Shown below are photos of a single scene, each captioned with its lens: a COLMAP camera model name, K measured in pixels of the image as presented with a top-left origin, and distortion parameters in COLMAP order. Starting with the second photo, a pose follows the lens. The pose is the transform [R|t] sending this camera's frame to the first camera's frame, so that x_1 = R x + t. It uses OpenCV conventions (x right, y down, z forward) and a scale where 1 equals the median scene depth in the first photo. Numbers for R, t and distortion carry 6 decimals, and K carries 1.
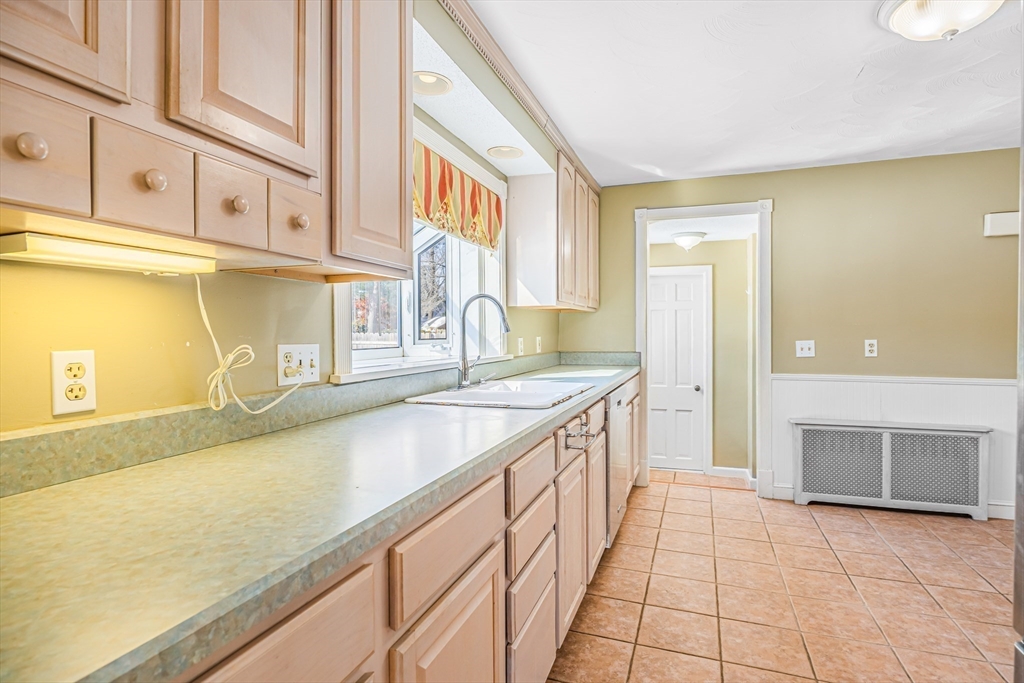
lens RADIAL K [[518.7, 0, 509.4], [0, 518.7, 332.7], [0, 0, 1]] dist [0.001839, 0.000505]
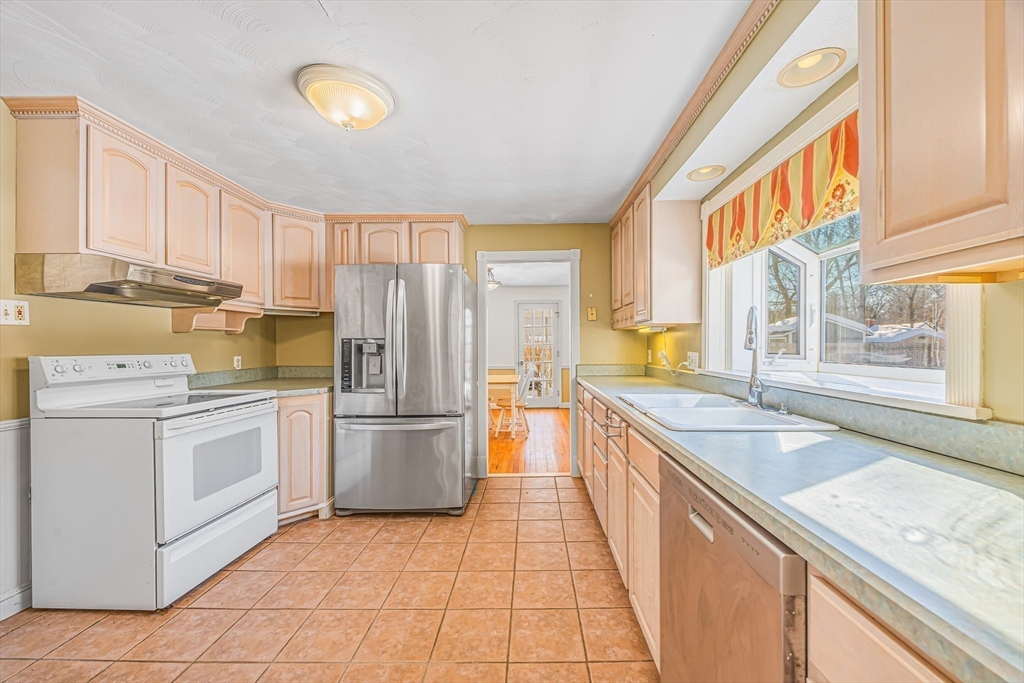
lens RADIAL K [[398.4, 0, 529.3], [0, 398.4, 346.1], [0, 0, 1]] dist [-0.000616, 0.000224]
pose [[-0.939318, 0.006207, -0.342990, 0.685065], [0.005156, 0.999979, 0.003977, -0.012764], [0.343008, 0.001967, -0.939330, 1.895561]]
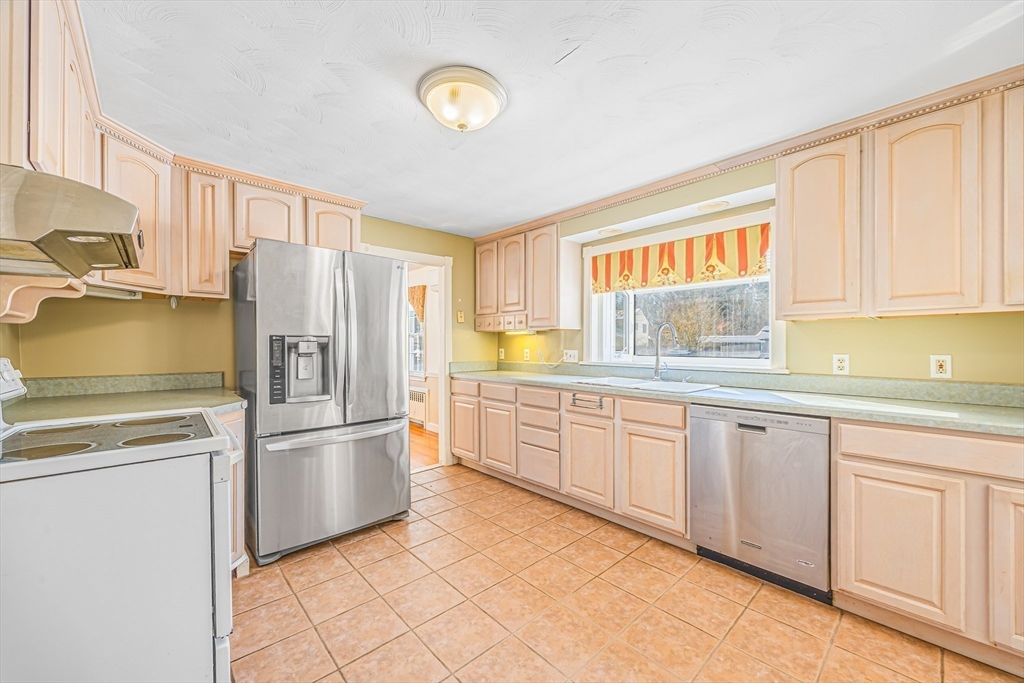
lens RADIAL K [[396.2, 0, 516.0], [0, 396.2, 344.3], [0, 0, 1]] dist [0.001290, 0.000123]
pose [[-0.452000, 0.001578, -0.892017, 1.519745], [0.000134, 0.999999, 0.001702, -0.013467], [0.892018, 0.000650, -0.451999, 1.426505]]
